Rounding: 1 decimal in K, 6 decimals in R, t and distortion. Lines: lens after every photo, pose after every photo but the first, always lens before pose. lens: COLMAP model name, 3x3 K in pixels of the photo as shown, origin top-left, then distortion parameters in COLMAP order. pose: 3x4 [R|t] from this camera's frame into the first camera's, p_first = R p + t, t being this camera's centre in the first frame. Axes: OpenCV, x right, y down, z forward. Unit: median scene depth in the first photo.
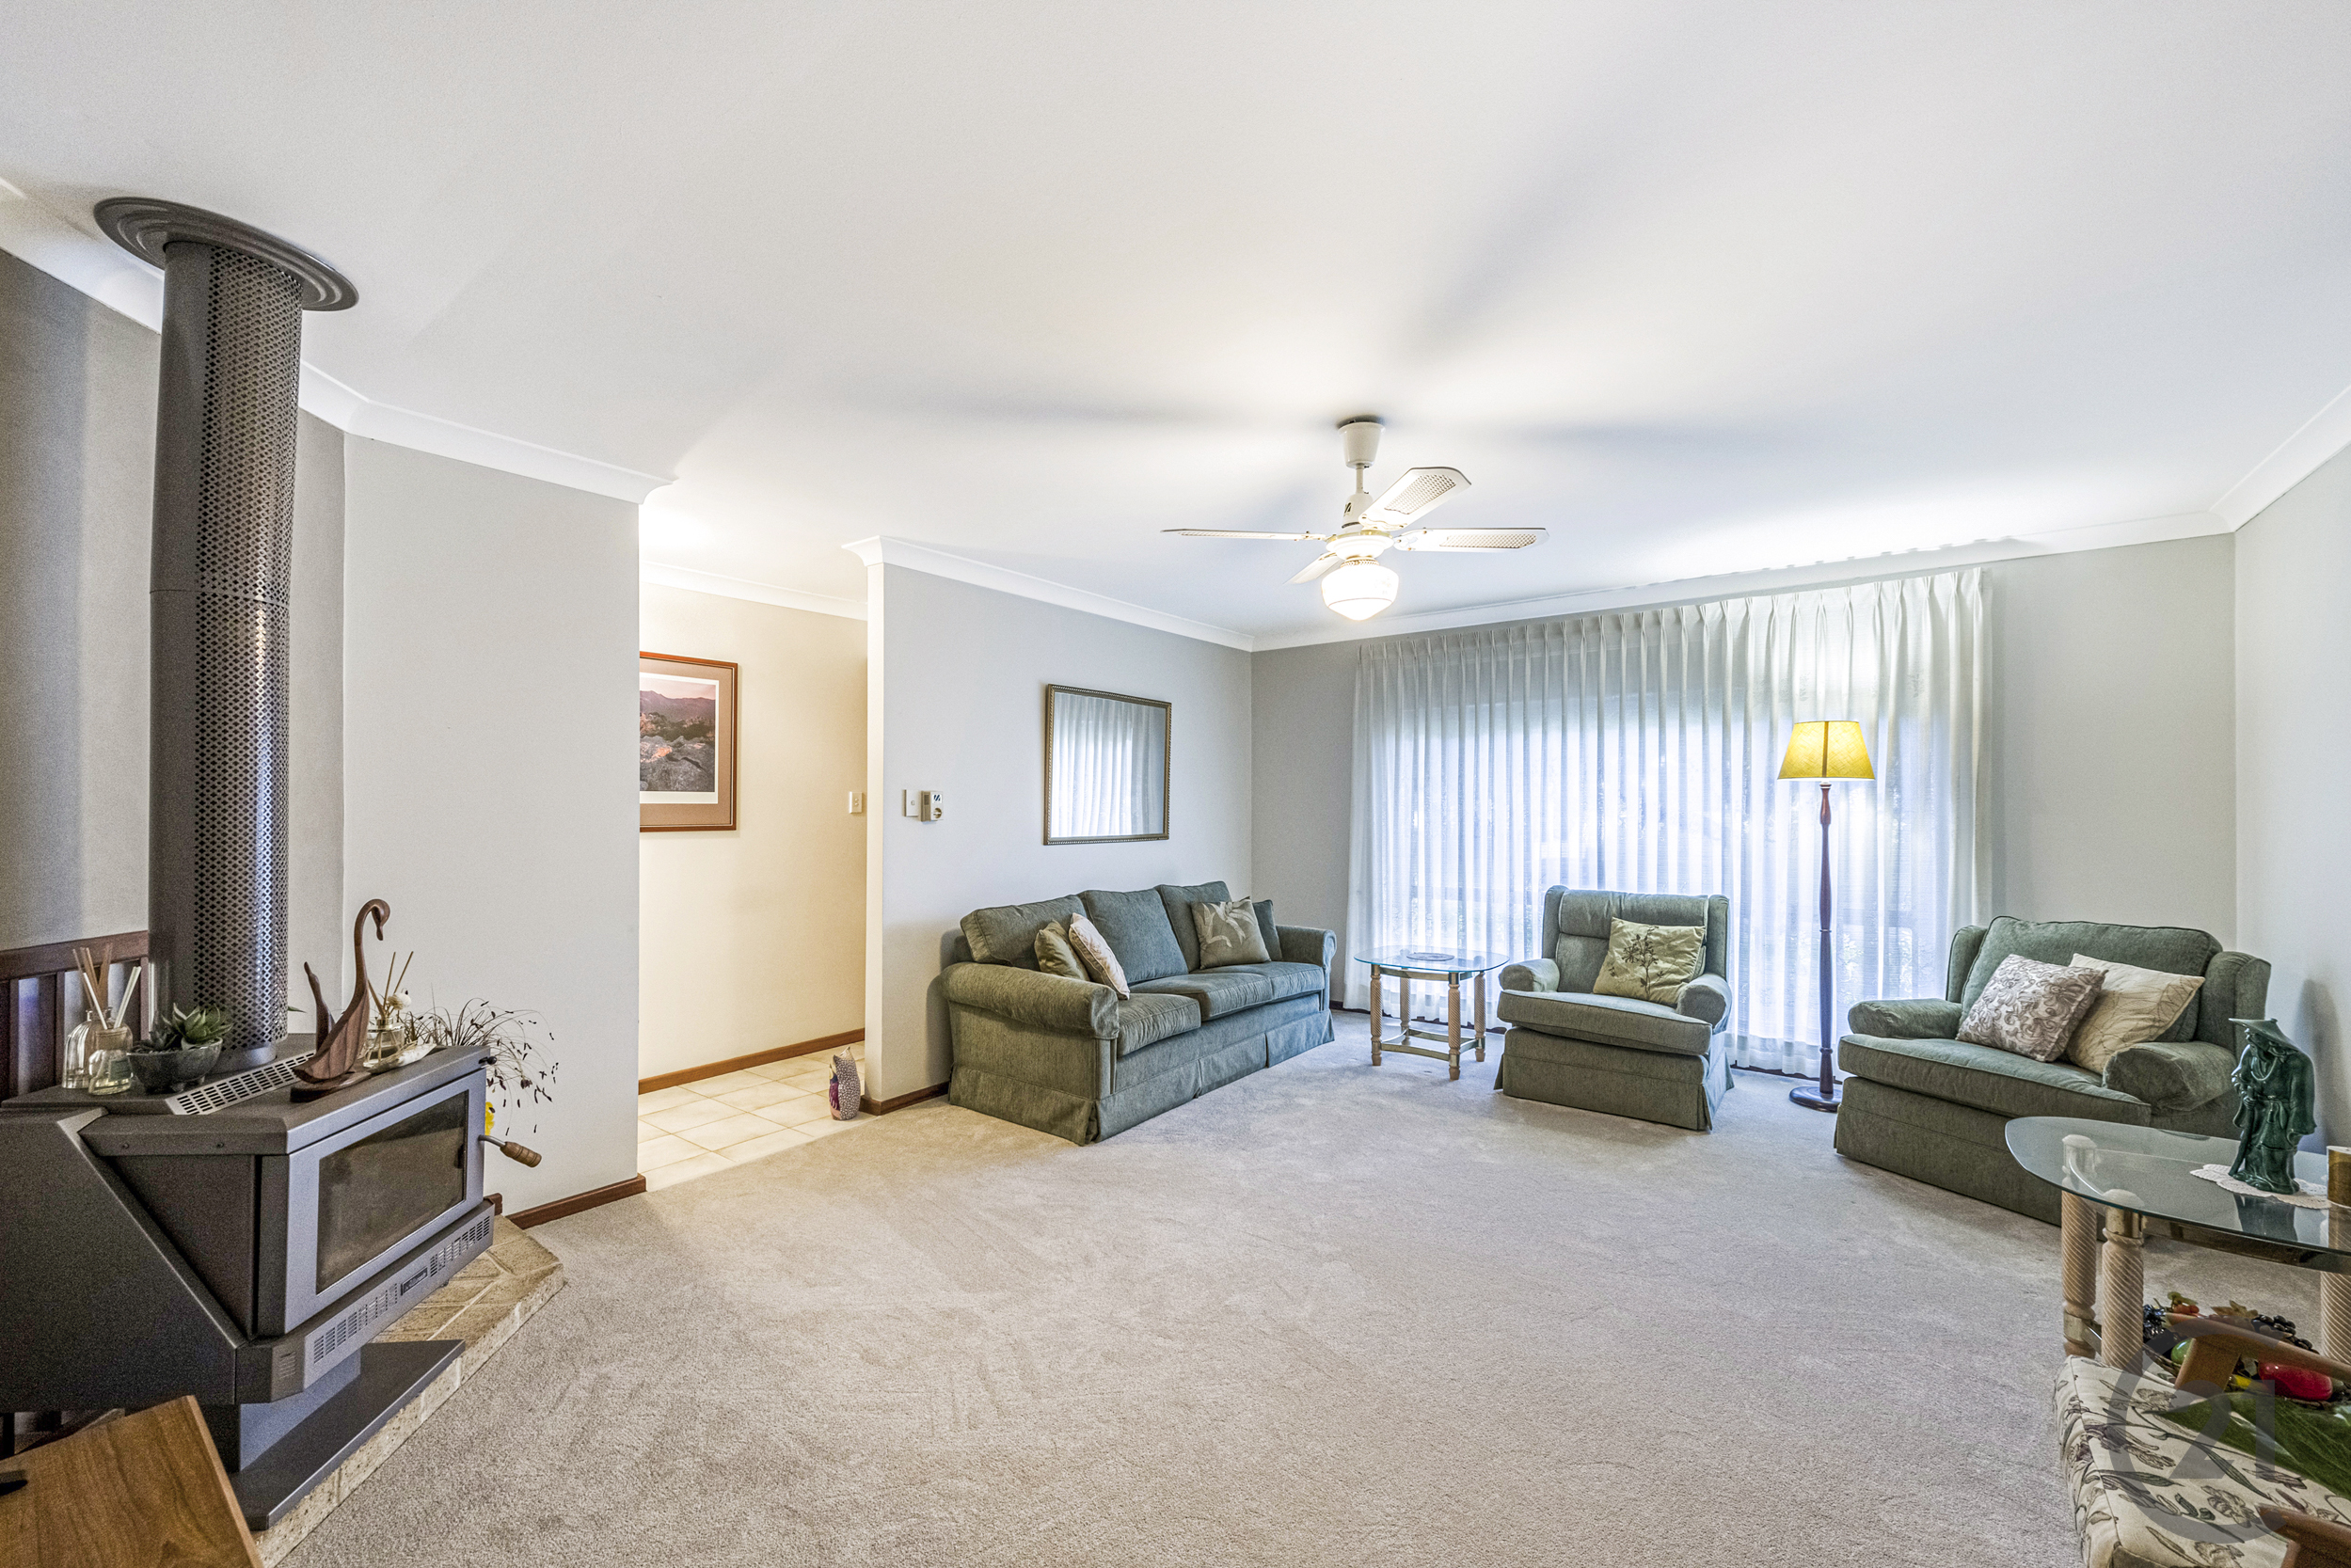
lens RADIAL K [[914.6, 0, 1184.0], [0, 914.6, 794.4], [0, 0, 1]] dist [0.030570, -0.007838]
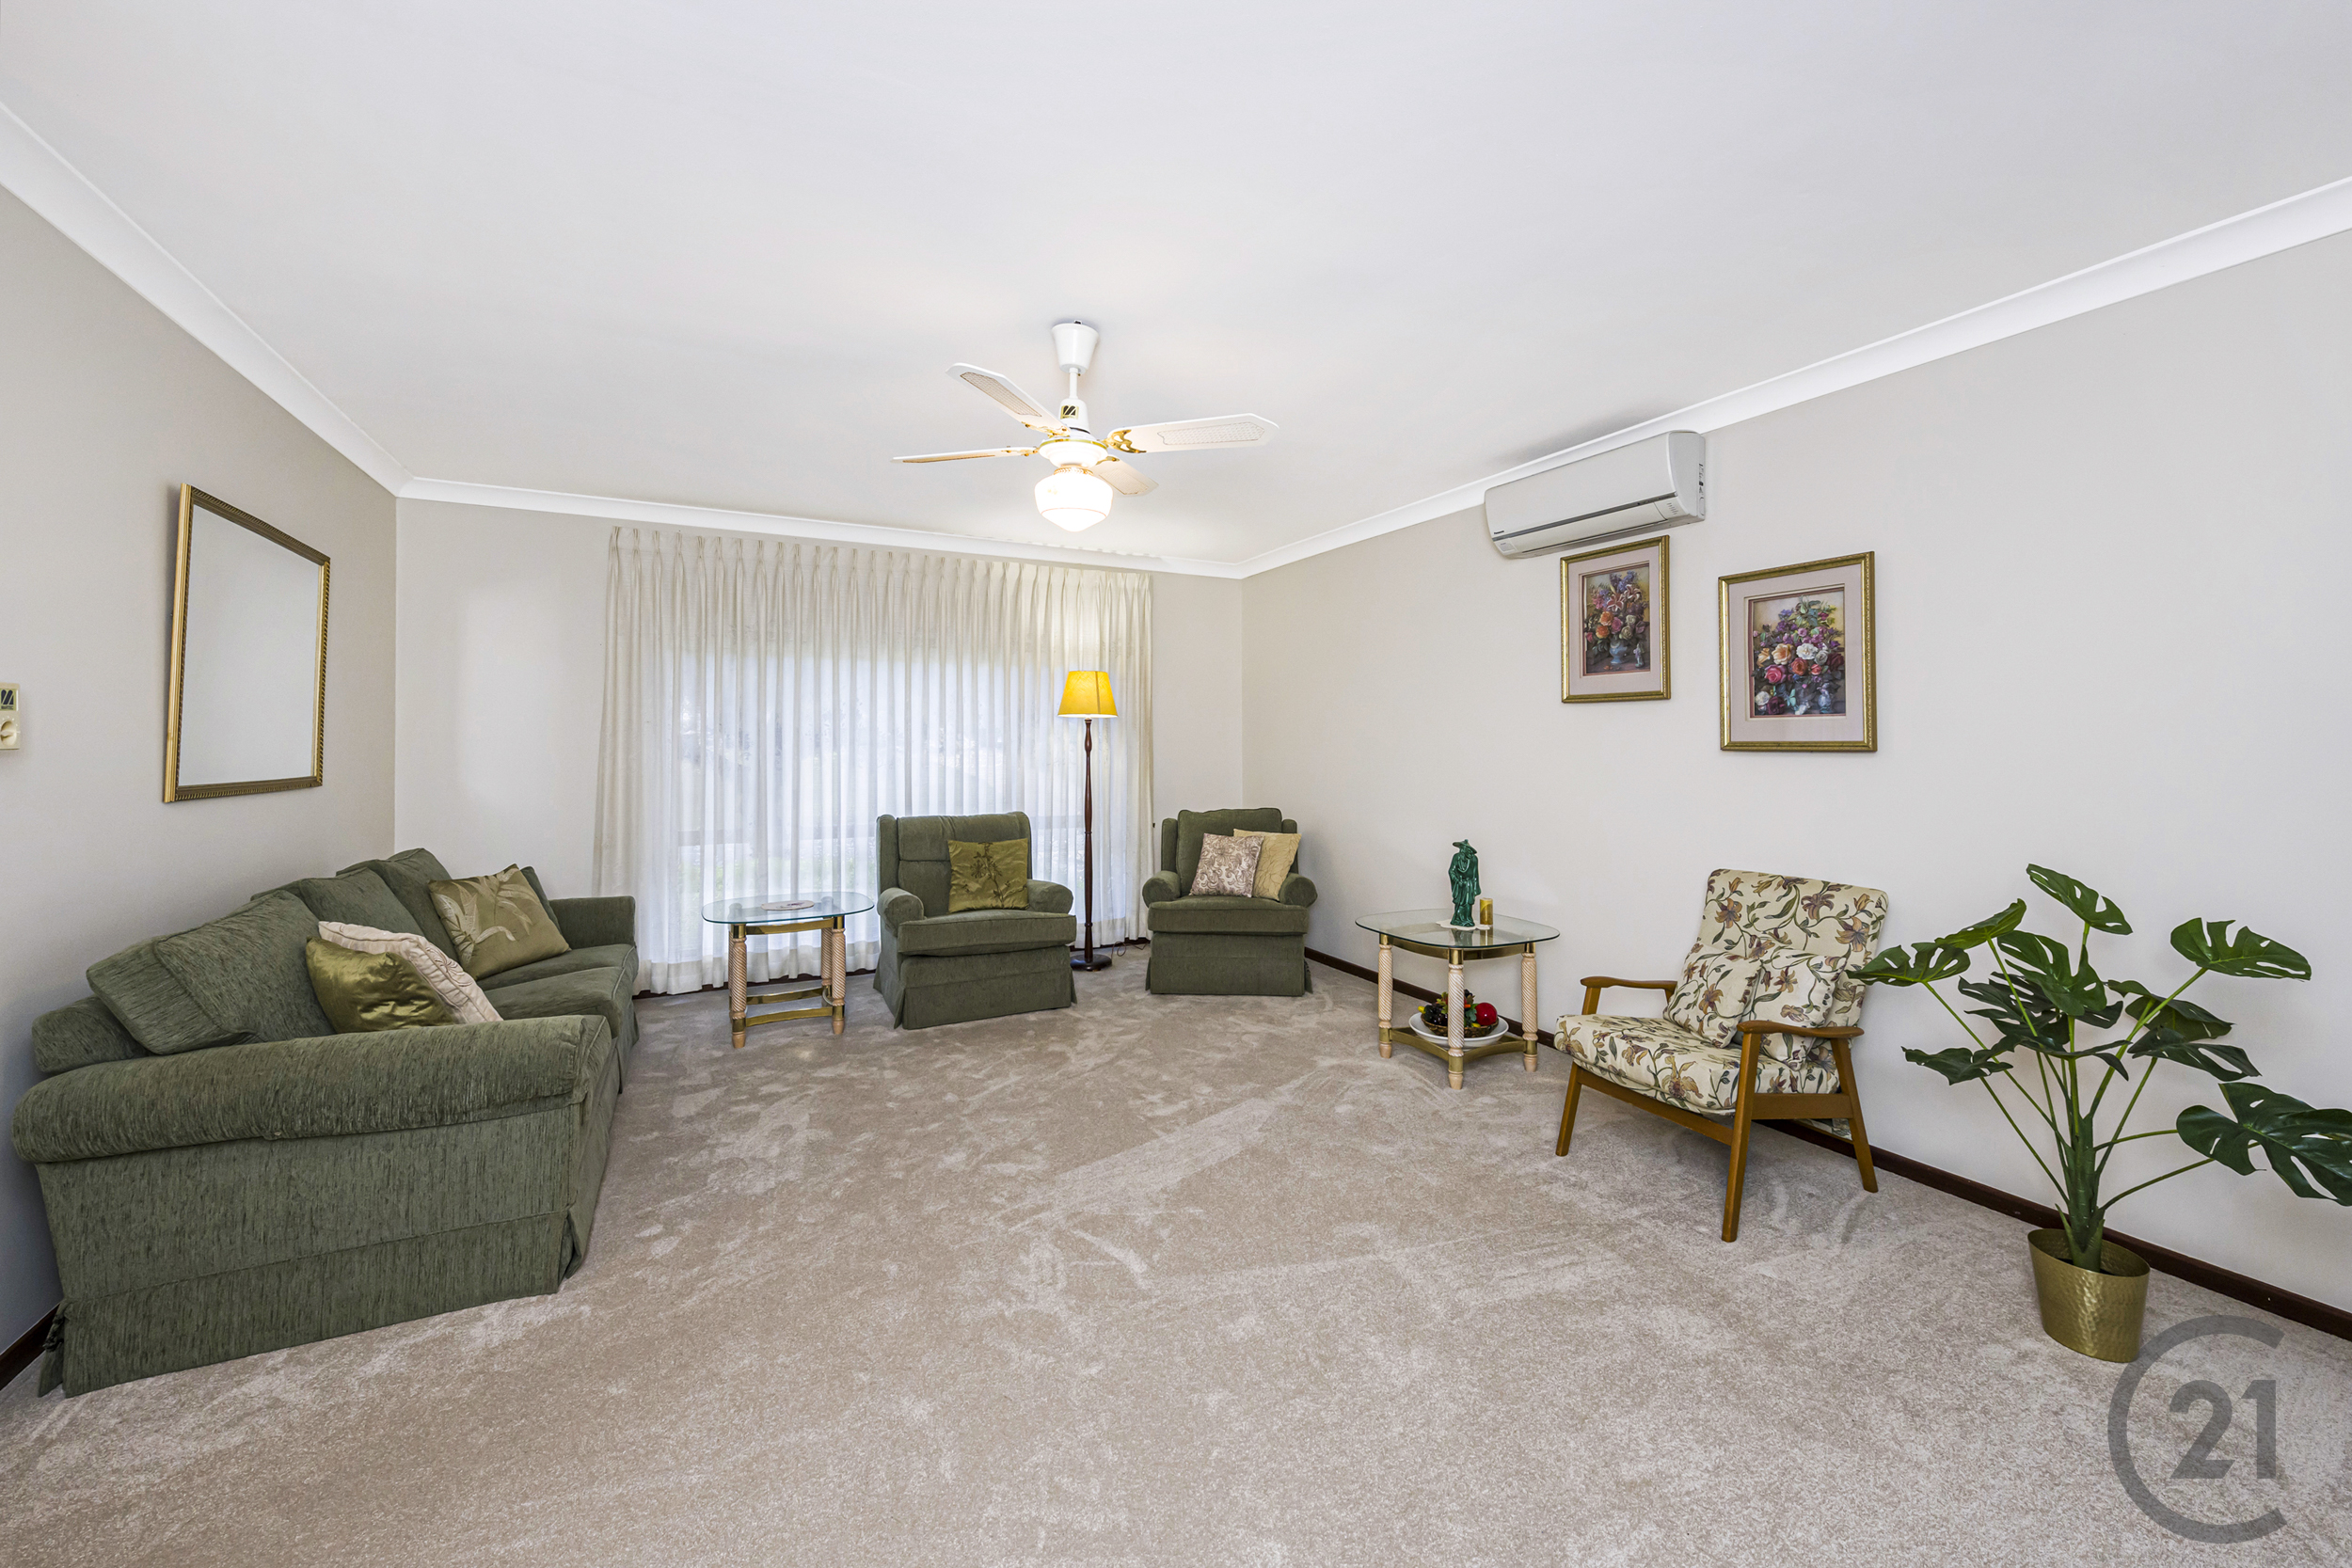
lens RADIAL K [[934.1, 0, 1188.0], [0, 934.1, 736.1], [0, 0, 1]] dist [0.000772, -0.008418]
pose [[0.417367, 0.009212, 0.908691, -0.426331], [-0.018212, 0.999833, -0.001771, 0.009299], [-0.908555, -0.015810, 0.417465, 0.307688]]
